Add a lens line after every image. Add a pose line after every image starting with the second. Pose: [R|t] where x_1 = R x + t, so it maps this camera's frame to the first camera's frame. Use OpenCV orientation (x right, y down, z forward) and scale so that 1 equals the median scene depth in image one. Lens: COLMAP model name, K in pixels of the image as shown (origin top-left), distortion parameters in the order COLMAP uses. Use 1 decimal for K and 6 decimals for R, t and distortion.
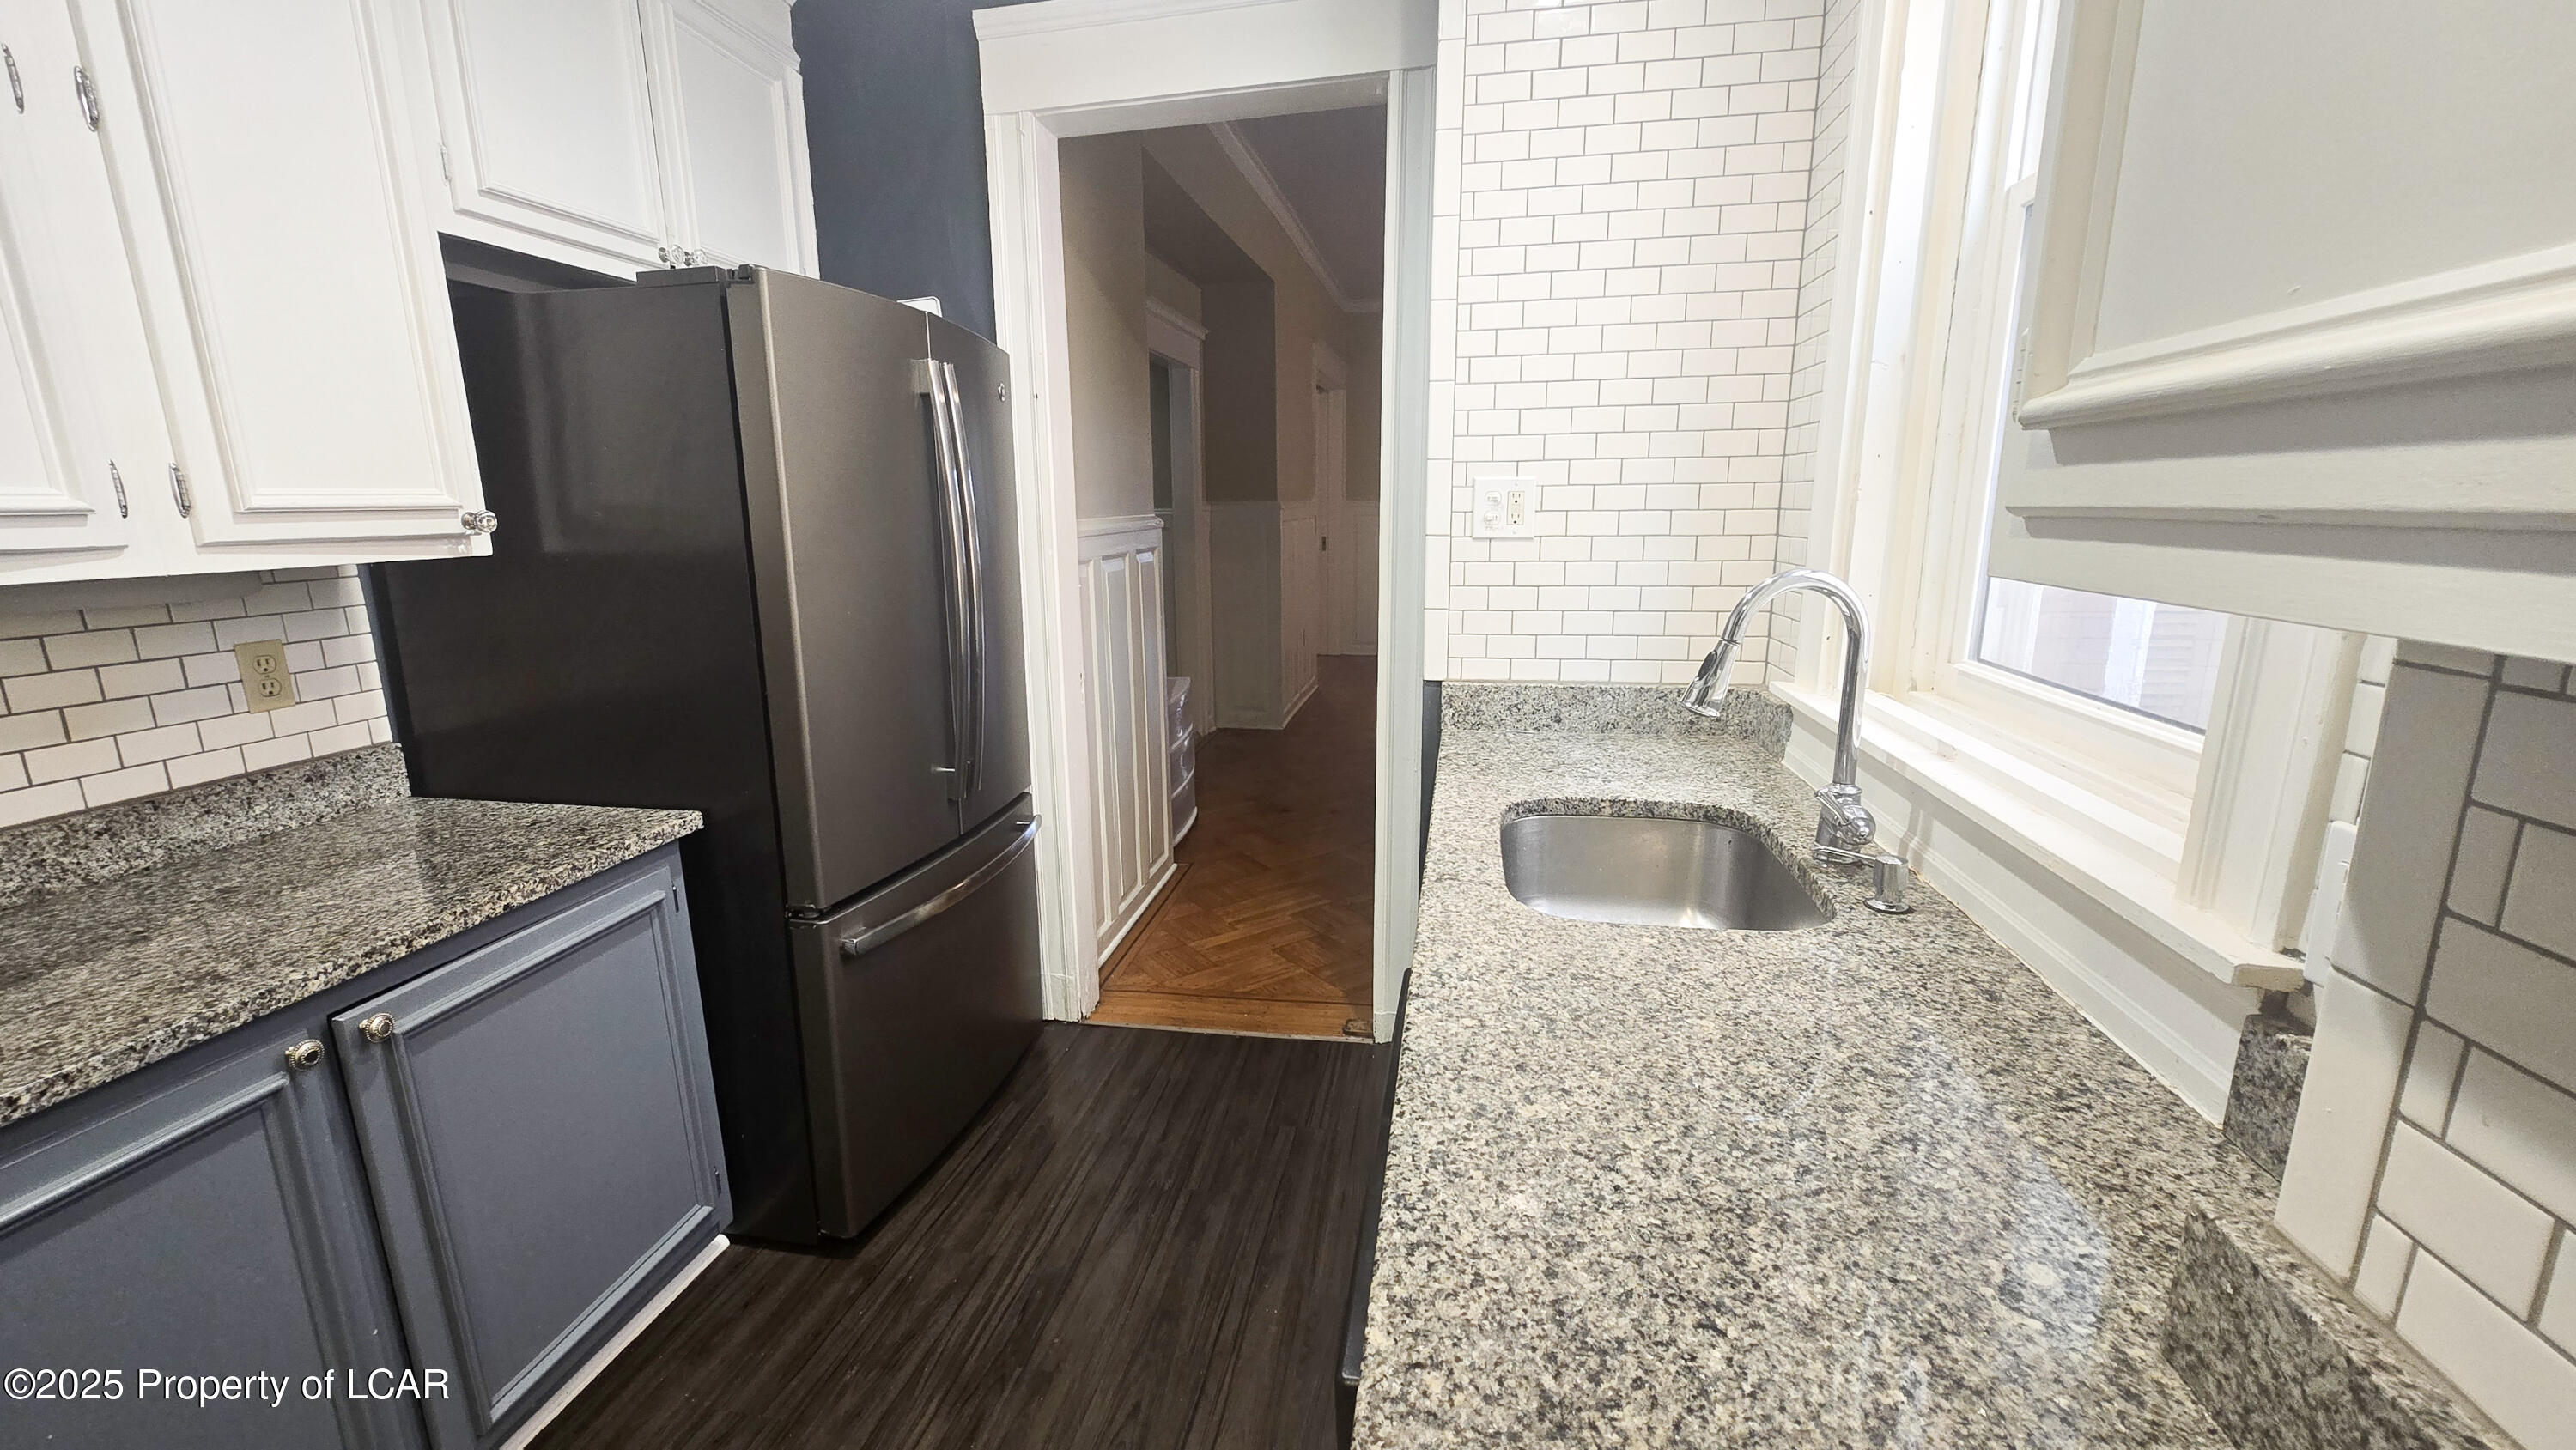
lens RADIAL K [[1030.3, 0, 1275.0], [0, 1030.3, 734.8], [0, 0, 1]] dist [0.000633, 0.000505]
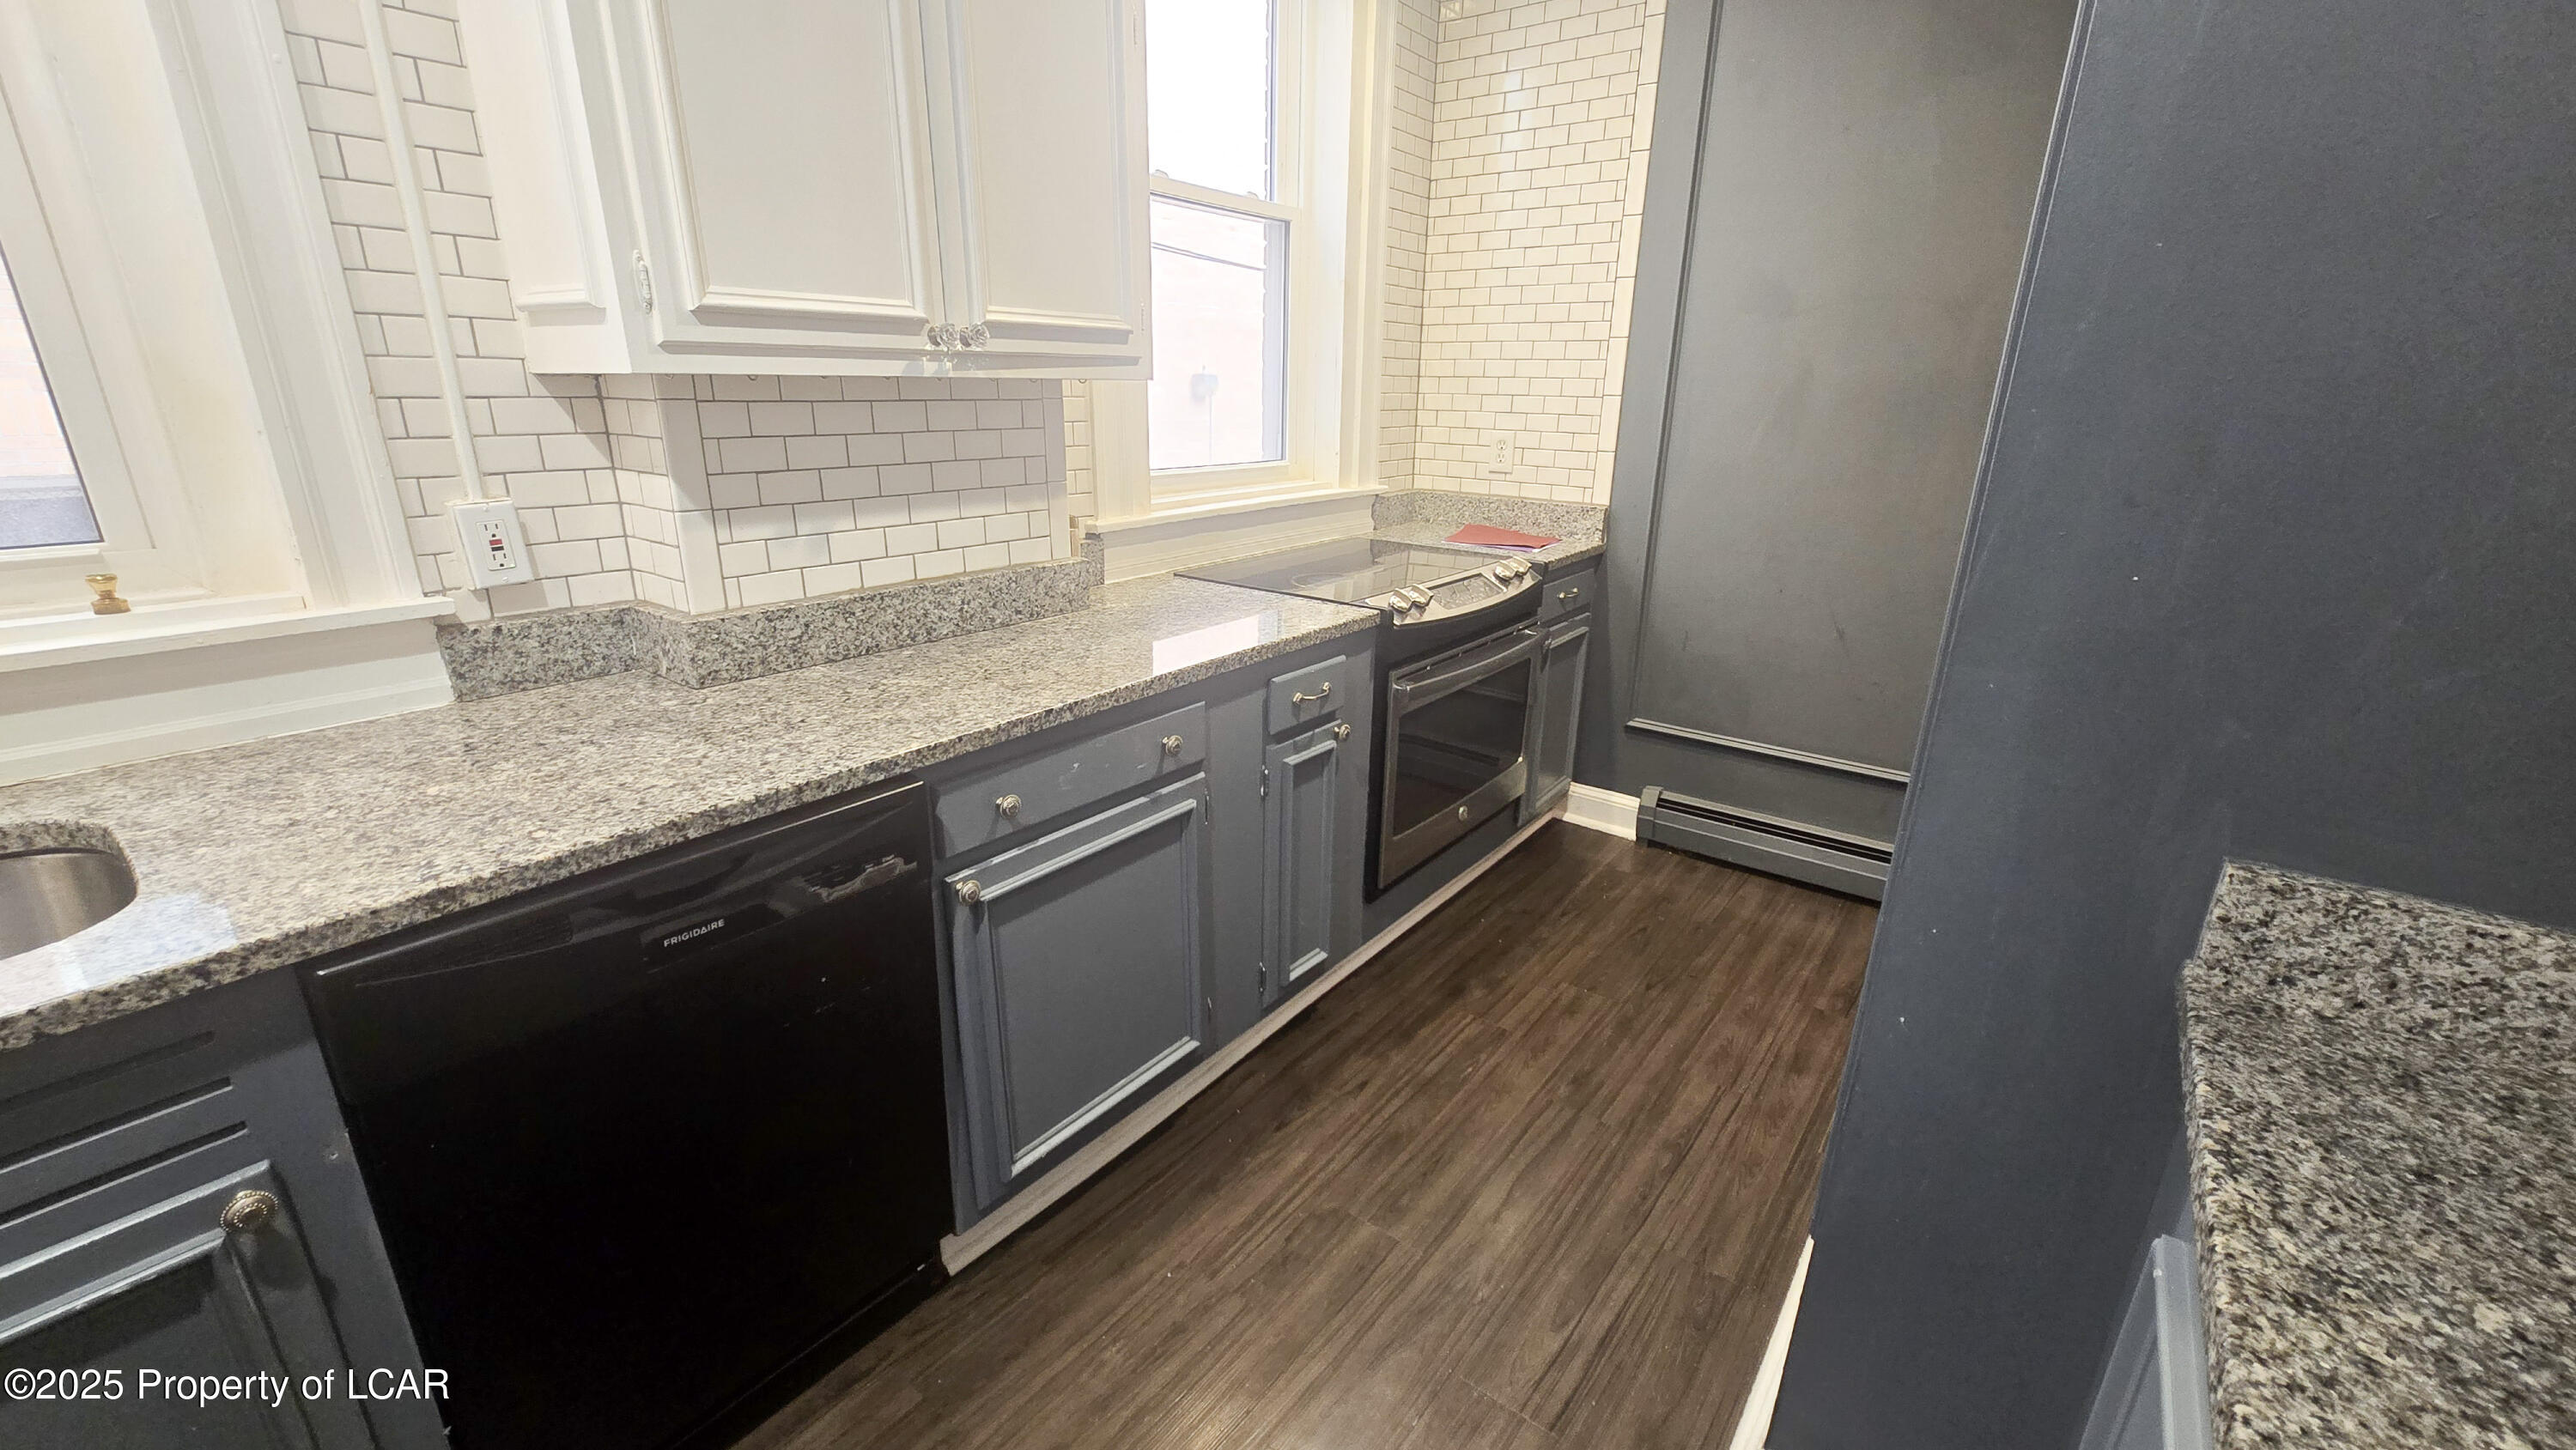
lens RADIAL K [[1030.3, 0, 1281.5], [0, 1030.3, 717.2], [0, 0, 1]] dist [0.000633, 0.000505]
pose [[-0.888632, -0.143559, 0.435573, -1.228248], [0.098598, 0.867736, 0.487148, -0.351340], [-0.447897, 0.475842, -0.756943, 1.845884]]
